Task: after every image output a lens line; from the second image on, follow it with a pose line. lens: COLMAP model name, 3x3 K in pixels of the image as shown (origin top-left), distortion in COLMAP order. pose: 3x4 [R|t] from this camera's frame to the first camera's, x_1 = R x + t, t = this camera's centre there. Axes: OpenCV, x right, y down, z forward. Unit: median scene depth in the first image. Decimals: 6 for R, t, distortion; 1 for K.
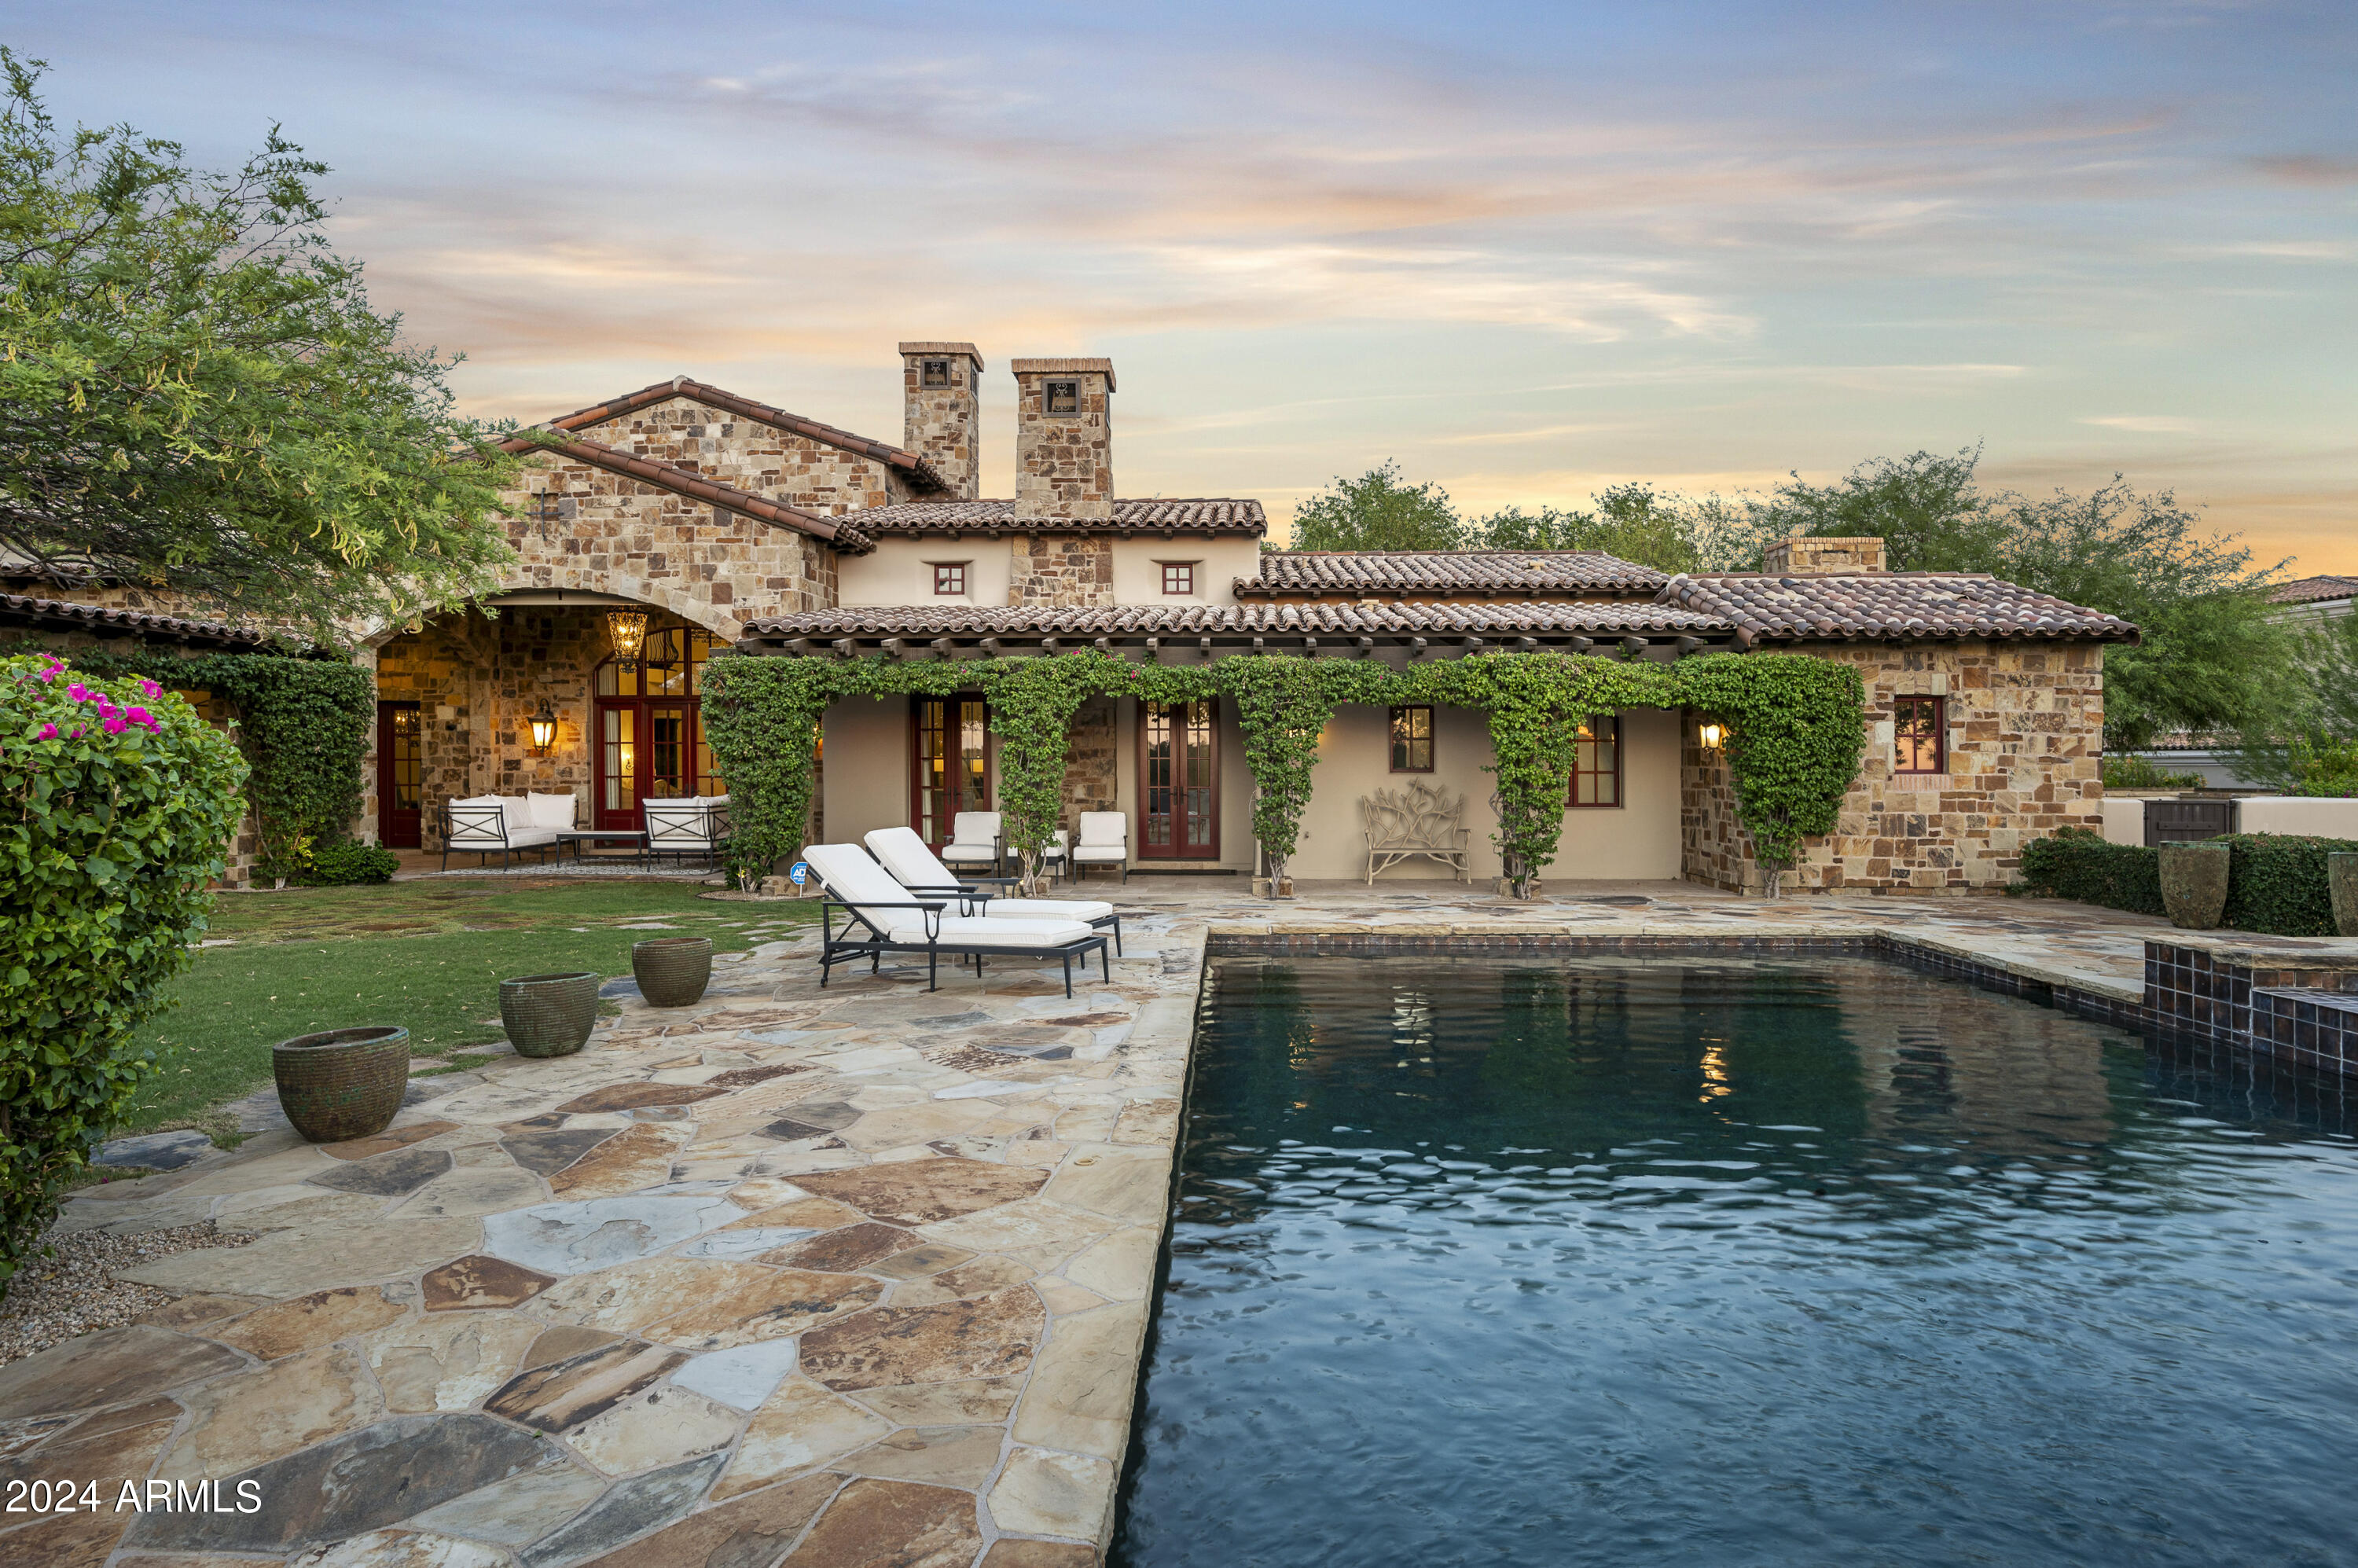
lens RADIAL K [[1326.6, 0, 1224.7], [0, 1326.6, 782.1], [0, 0, 1]] dist [-0.000583, 0.000312]
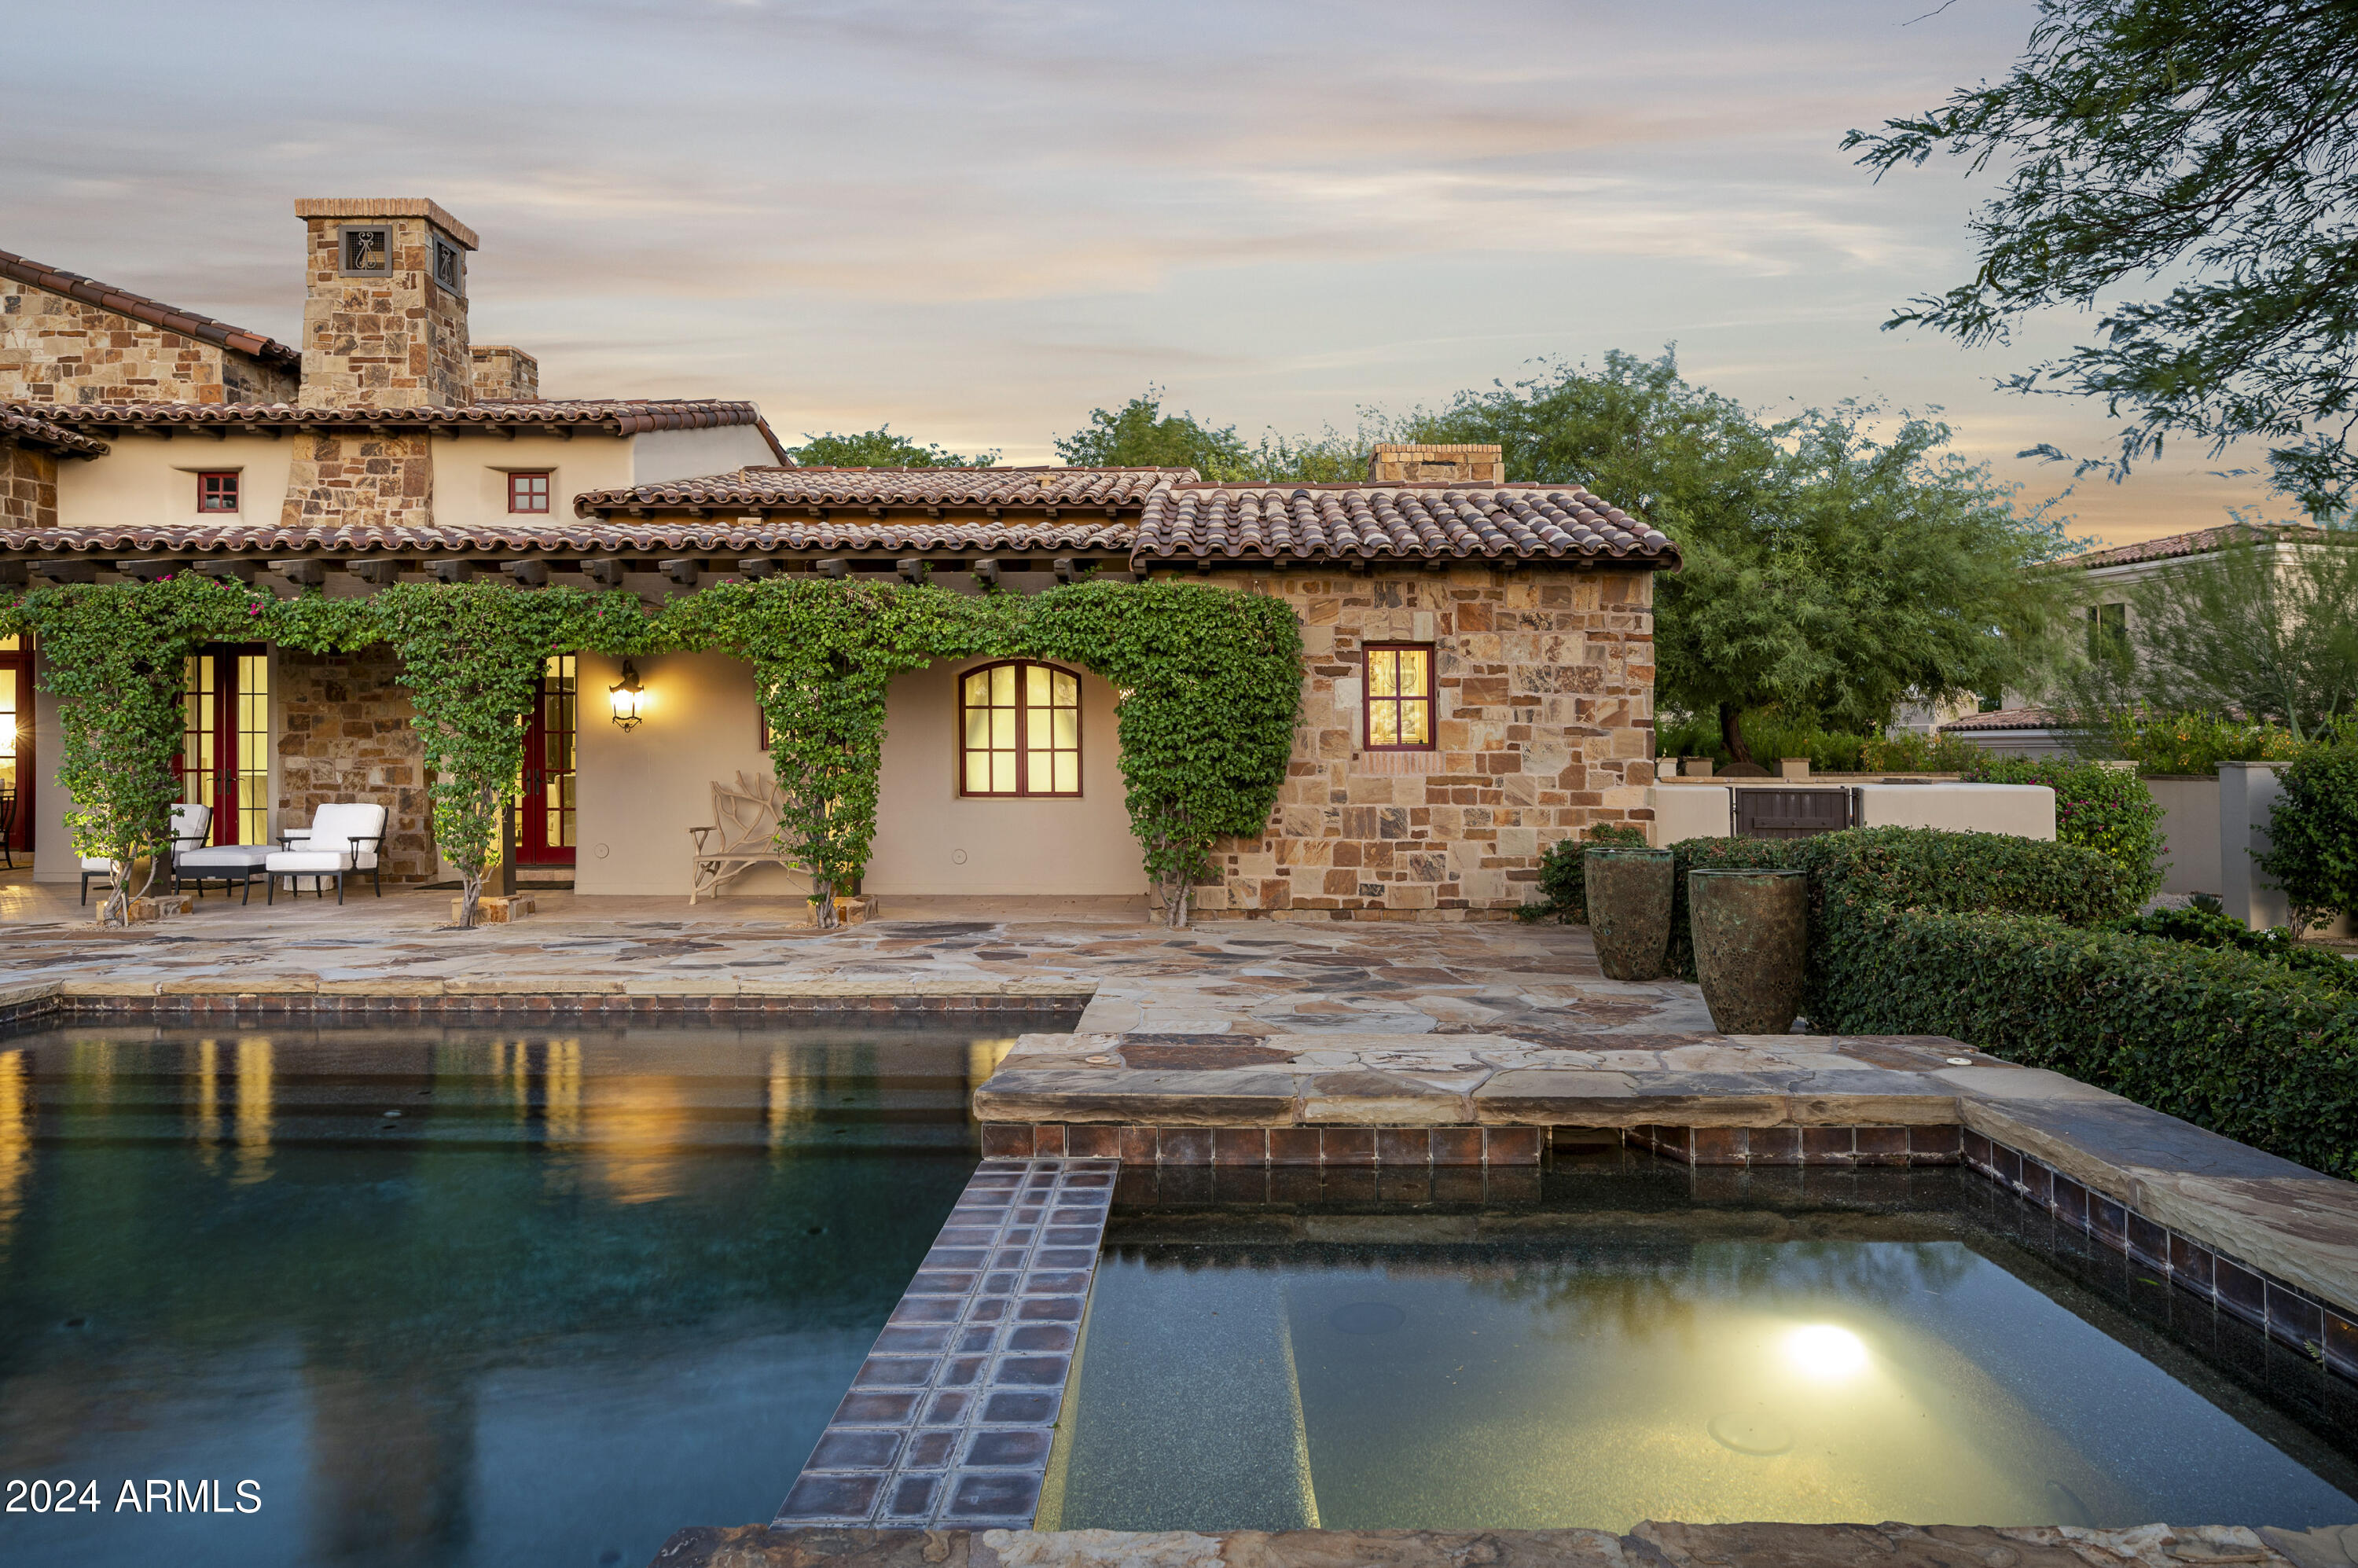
lens RADIAL K [[1431.9, 0, 1225.0], [0, 1431.9, 742.1], [0, 0, 1]] dist [-0.001614, 0.001049]
pose [[0.999930, 0.000511, 0.011824, 0.400718], [-0.000300, 0.999841, -0.017806, 0.002688], [-0.011831, 0.017801, 0.999772, 0.215473]]
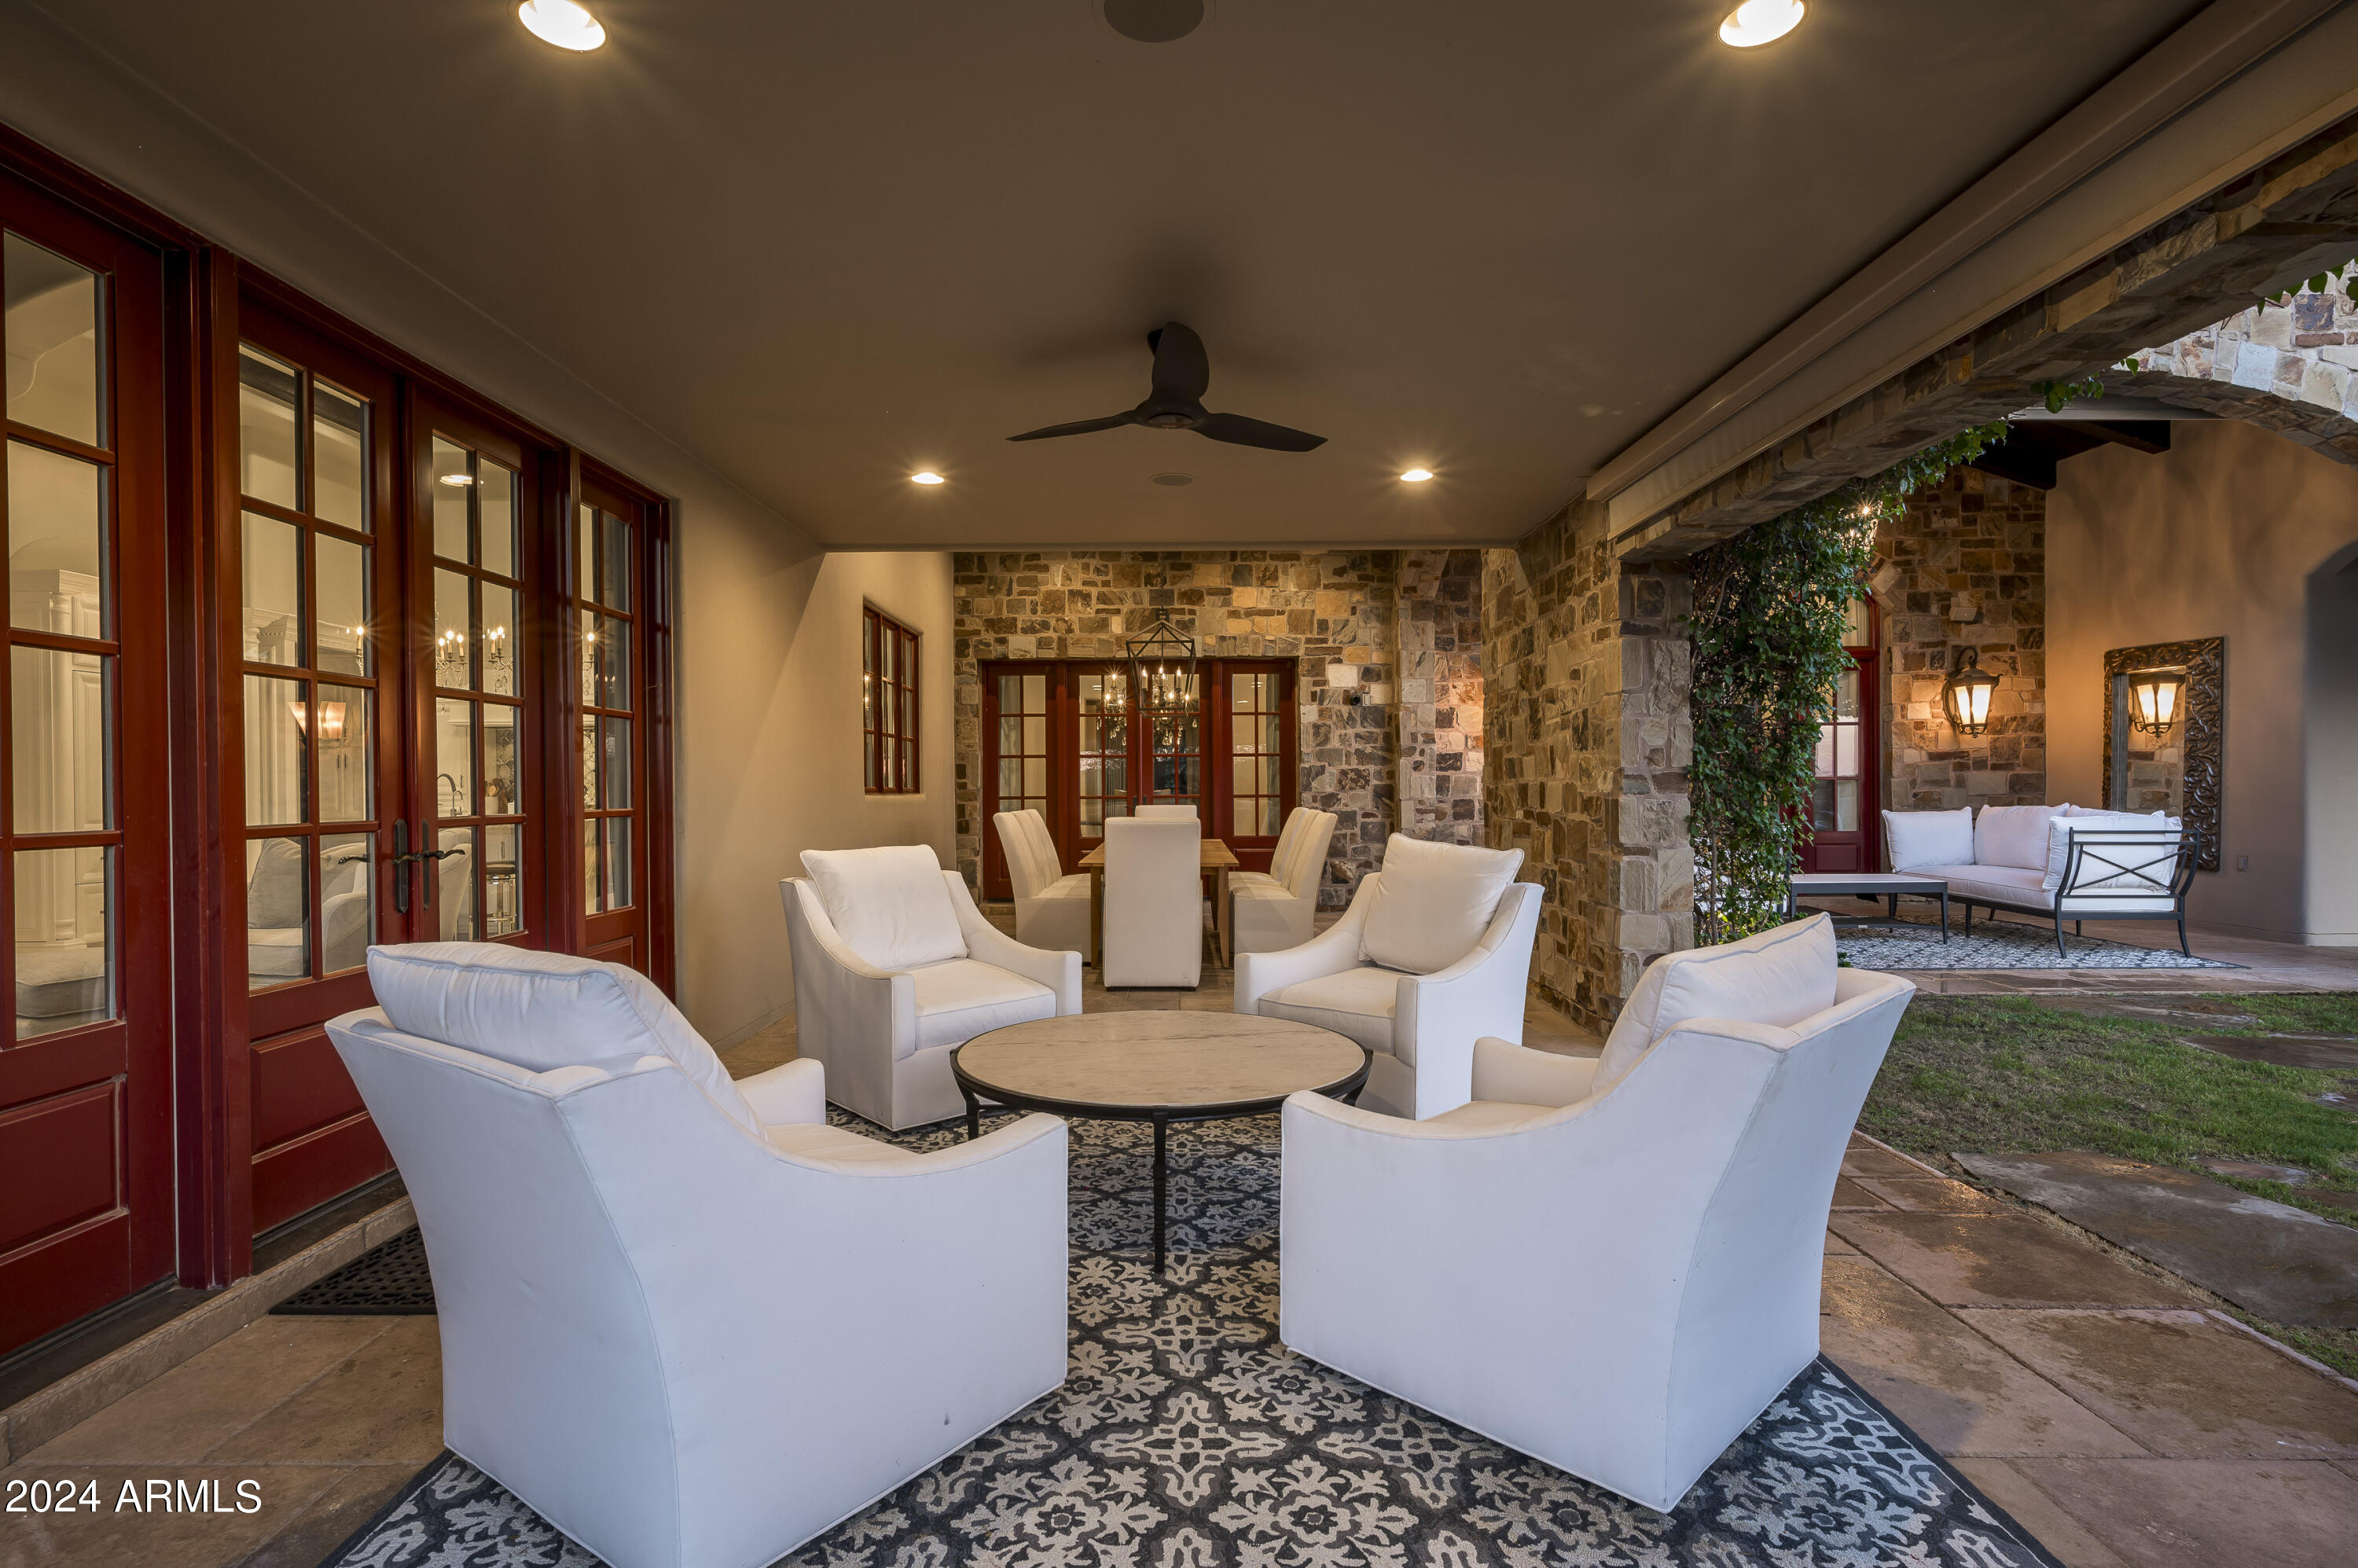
lens RADIAL K [[1140.1, 0, 1195.5], [0, 1140.1, 793.1], [0, 0, 1]] dist [0.003544, 0.000547]
pose [[0.999586, -0.010367, 0.026838, -0.836269], [0.010309, 0.999944, 0.002269, -0.001119], [-0.026860, -0.001991, 0.999637, 0.604397]]
